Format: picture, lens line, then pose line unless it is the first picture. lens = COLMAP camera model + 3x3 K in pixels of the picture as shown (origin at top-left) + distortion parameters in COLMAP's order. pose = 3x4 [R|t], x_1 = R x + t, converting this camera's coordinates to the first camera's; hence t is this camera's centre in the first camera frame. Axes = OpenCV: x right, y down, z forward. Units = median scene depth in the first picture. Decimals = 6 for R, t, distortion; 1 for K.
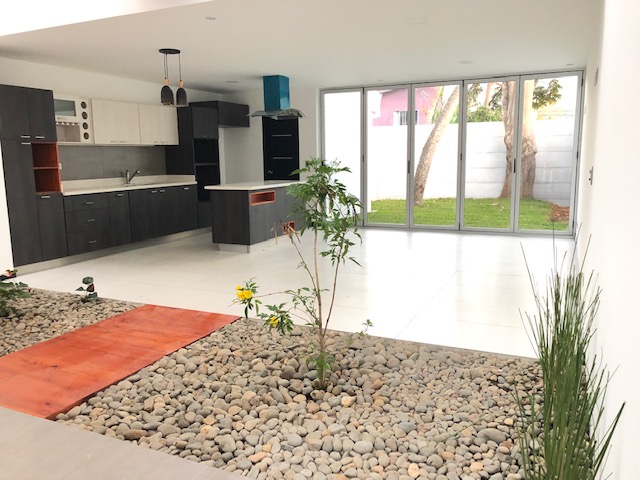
lens RADIAL K [[527.3, 0, 320.8], [0, 527.3, 237.3], [0, 0, 1]] dist [0.034732, -0.011228]
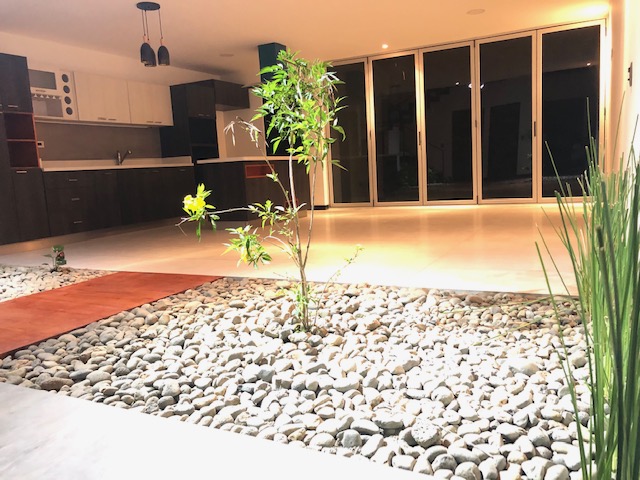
lens RADIAL K [[527.3, 0, 320.8], [0, 527.3, 237.3], [0, 0, 1]] dist [0.034732, -0.011228]
pose [[0.998283, -0.042576, -0.040226, 0.062890], [0.041646, 0.998852, -0.023683, 0.155215], [0.041188, 0.021967, 0.998910, 0.188165]]
